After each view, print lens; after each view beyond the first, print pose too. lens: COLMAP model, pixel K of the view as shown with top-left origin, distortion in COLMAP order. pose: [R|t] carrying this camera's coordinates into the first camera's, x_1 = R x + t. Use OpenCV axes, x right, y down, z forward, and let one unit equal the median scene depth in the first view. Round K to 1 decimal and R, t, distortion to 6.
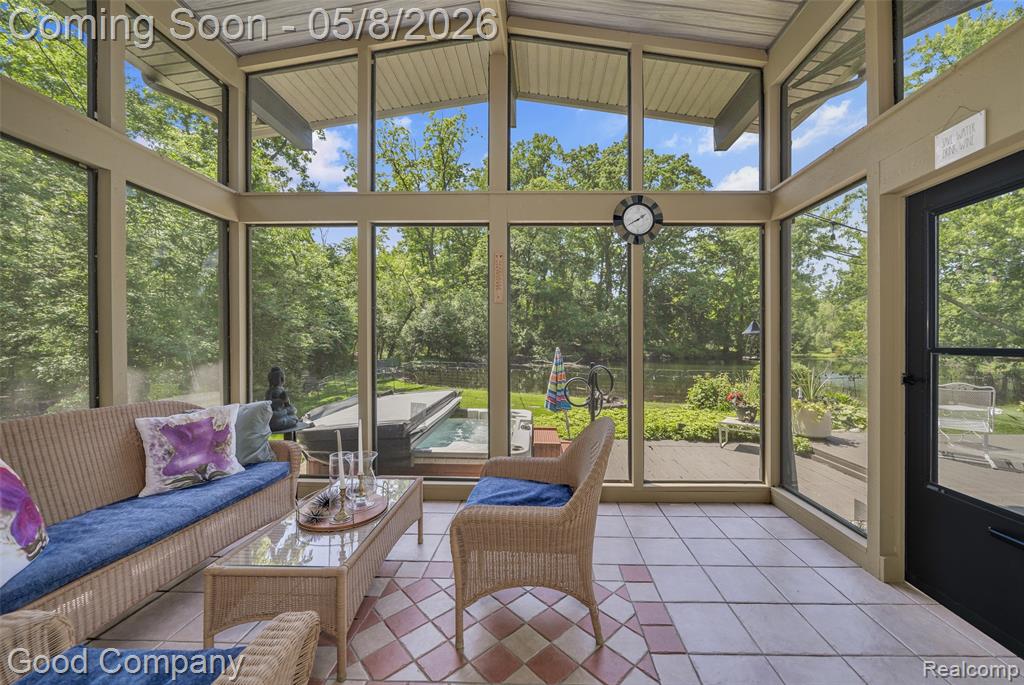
lens RADIAL K [[397.3, 0, 512.0], [0, 397.3, 342.5], [0, 0, 1]] dist [-0.000235, 0.000012]
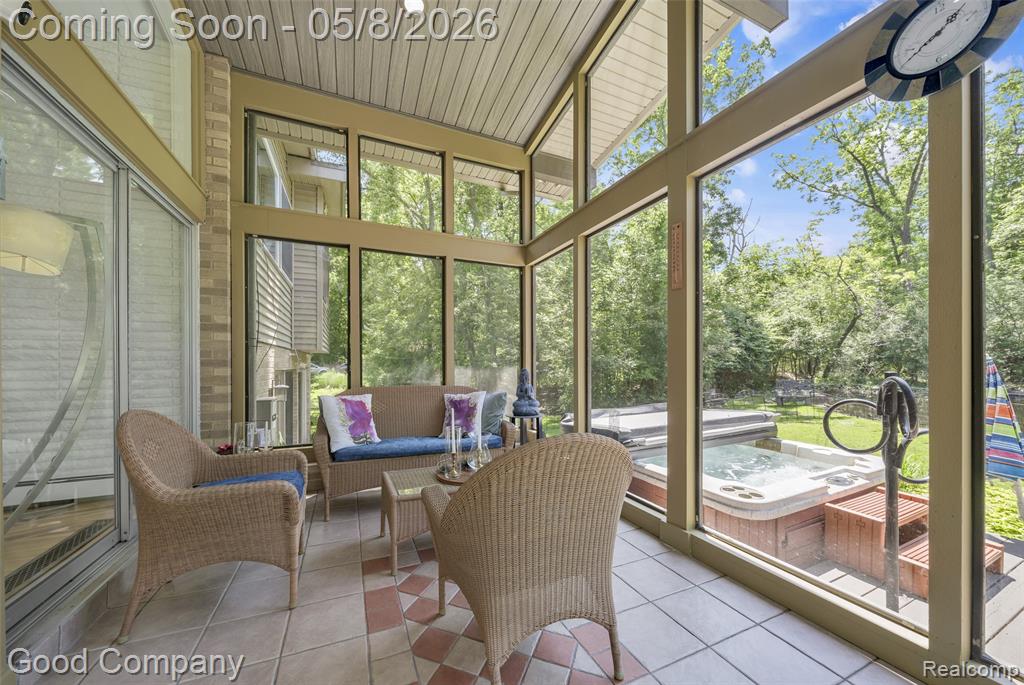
lens RADIAL K [[371.2, 0, 512.8], [0, 371.2, 367.0], [0, 0, 1]] dist [-0.000171, -0.000027]
pose [[0.428464, 0.003743, -0.903551, 0.469009], [-0.002076, 0.999993, 0.003158, 0.048235], [0.903556, 0.000523, 0.428469, 0.402674]]
